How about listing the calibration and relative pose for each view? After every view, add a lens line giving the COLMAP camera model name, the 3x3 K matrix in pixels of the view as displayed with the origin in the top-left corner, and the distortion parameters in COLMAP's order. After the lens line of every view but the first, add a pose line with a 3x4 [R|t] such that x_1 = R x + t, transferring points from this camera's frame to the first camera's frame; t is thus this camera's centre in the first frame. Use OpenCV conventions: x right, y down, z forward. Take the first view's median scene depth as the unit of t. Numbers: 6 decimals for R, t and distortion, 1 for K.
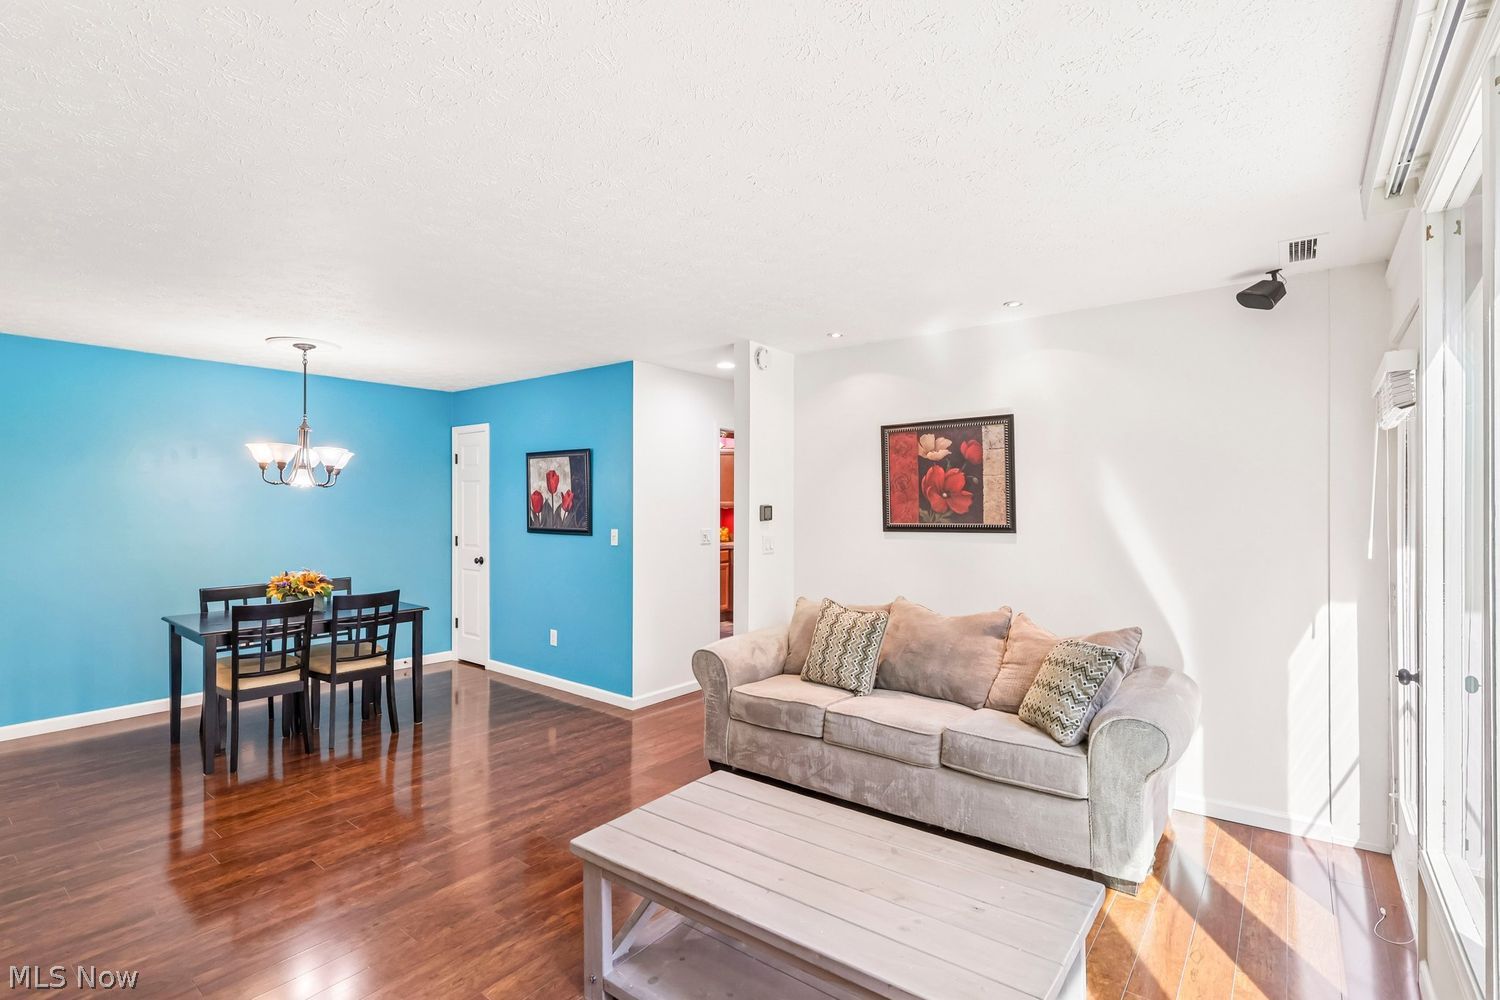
lens RADIAL K [[706.4, 0, 749.6], [0, 706.4, 490.8], [0, 0, 1]] dist [0.001344, -0.000065]
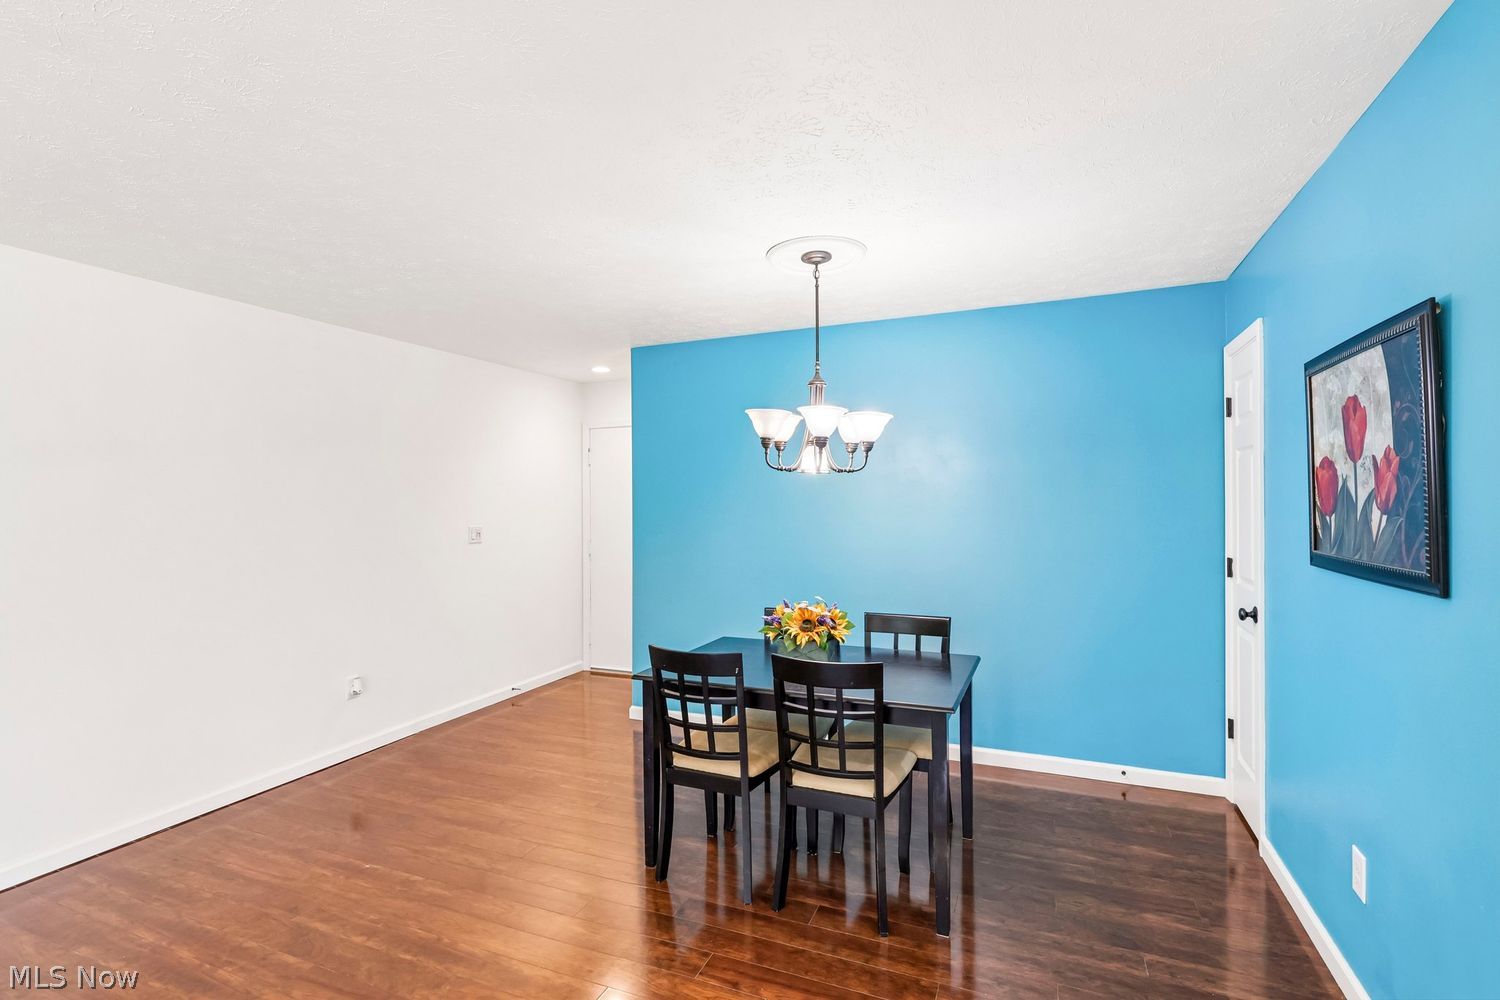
lens RADIAL K [[696.1, 0, 748.3], [0, 696.1, 506.8], [0, 0, 1]] dist [0.002229, 0.000193]
pose [[0.264149, -0.002217, -0.964479, -0.023820], [0.030362, 0.999521, 0.006017, 0.015658], [0.964004, -0.030873, 0.264090, 0.637019]]
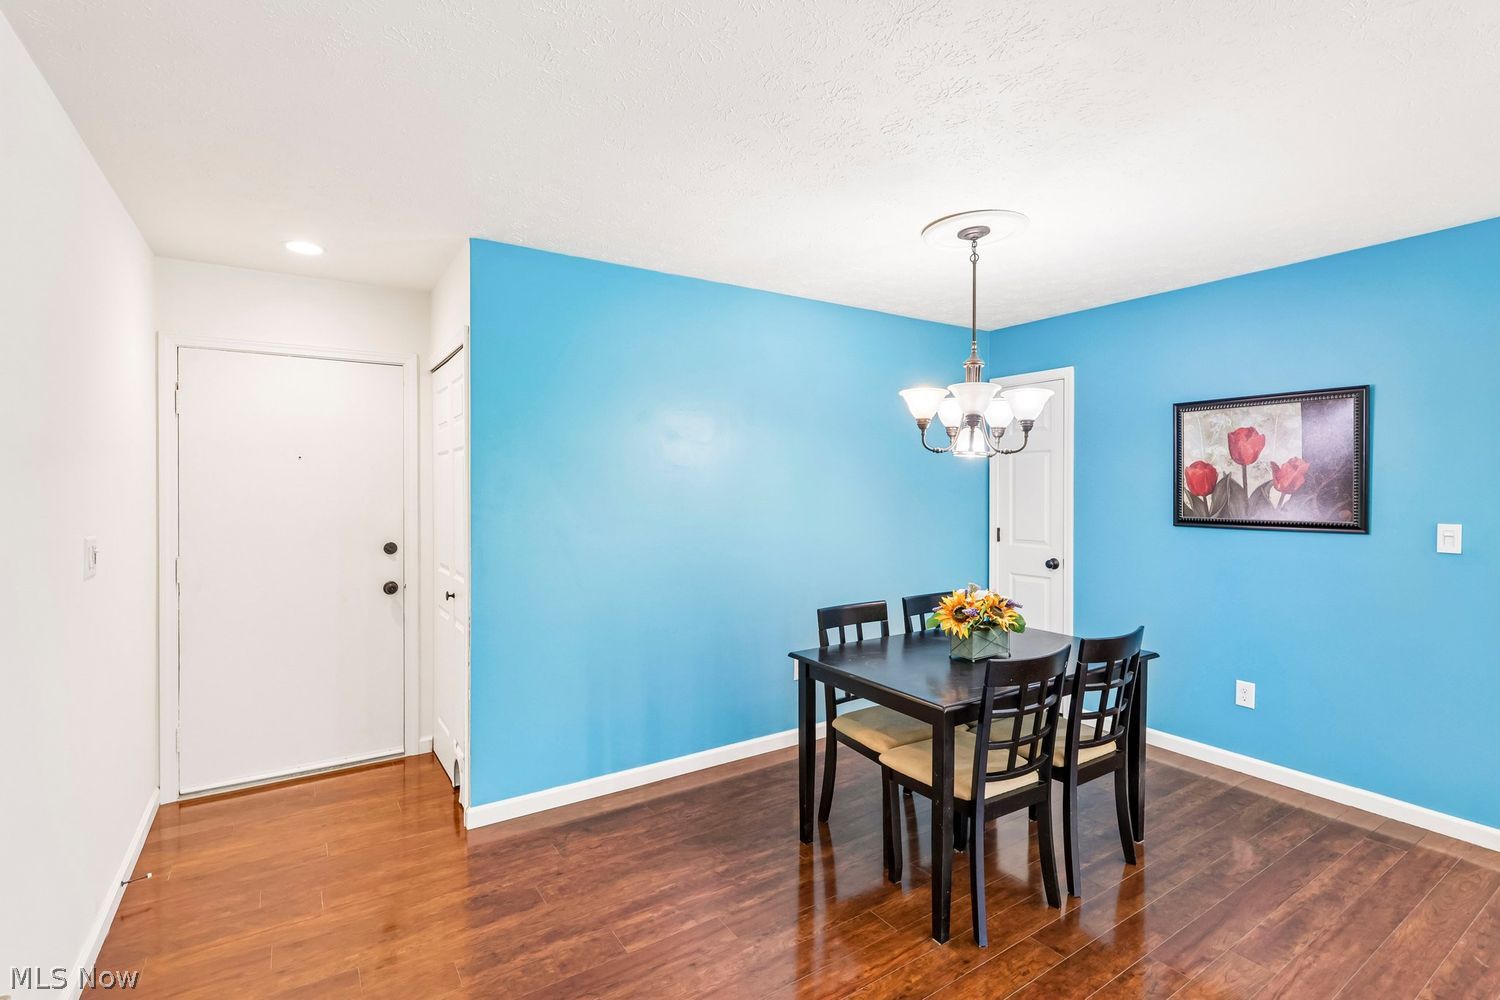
lens RADIAL K [[706.4, 0, 749.6], [0, 706.4, 490.8], [0, 0, 1]] dist [0.001344, -0.000065]
pose [[0.946449, -0.006242, -0.322793, -0.509330], [0.013702, 0.999689, 0.020846, 0.008109], [0.322563, -0.024153, 0.946240, 0.276162]]
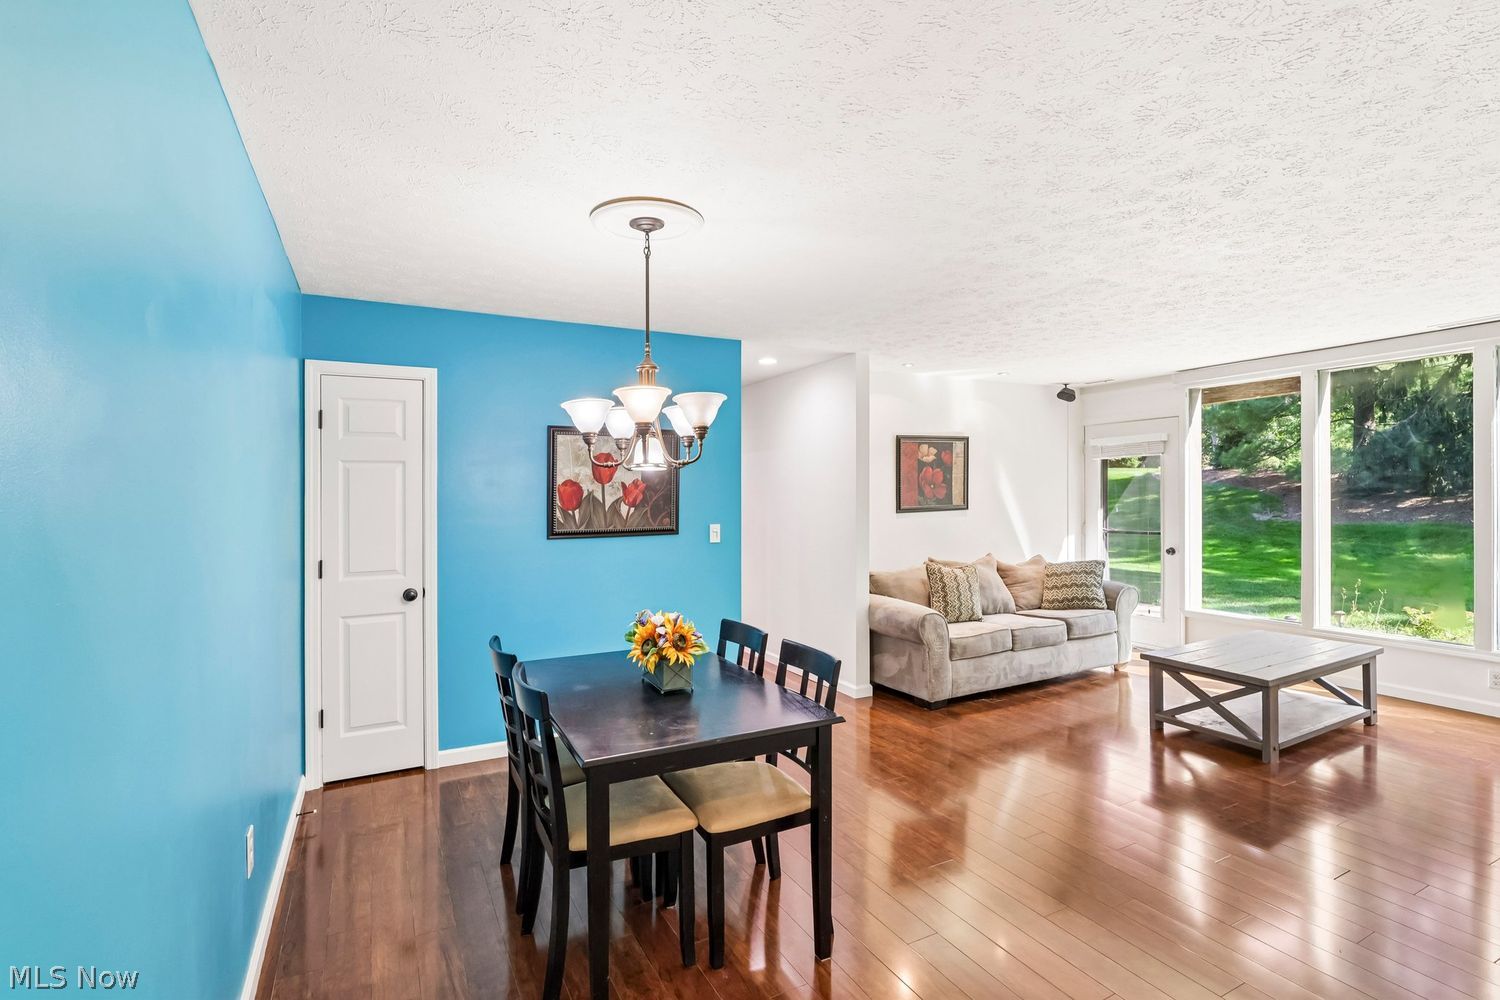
lens RADIAL K [[692.8, 0, 743.1], [0, 692.8, 493.0], [0, 0, 1]] dist [0.001463, -0.000023]
pose [[0.413789, -0.005466, 0.910356, -0.923037], [-0.003197, 0.999967, 0.007457, 0.007883], [-0.910367, -0.005996, 0.413758, 0.577631]]
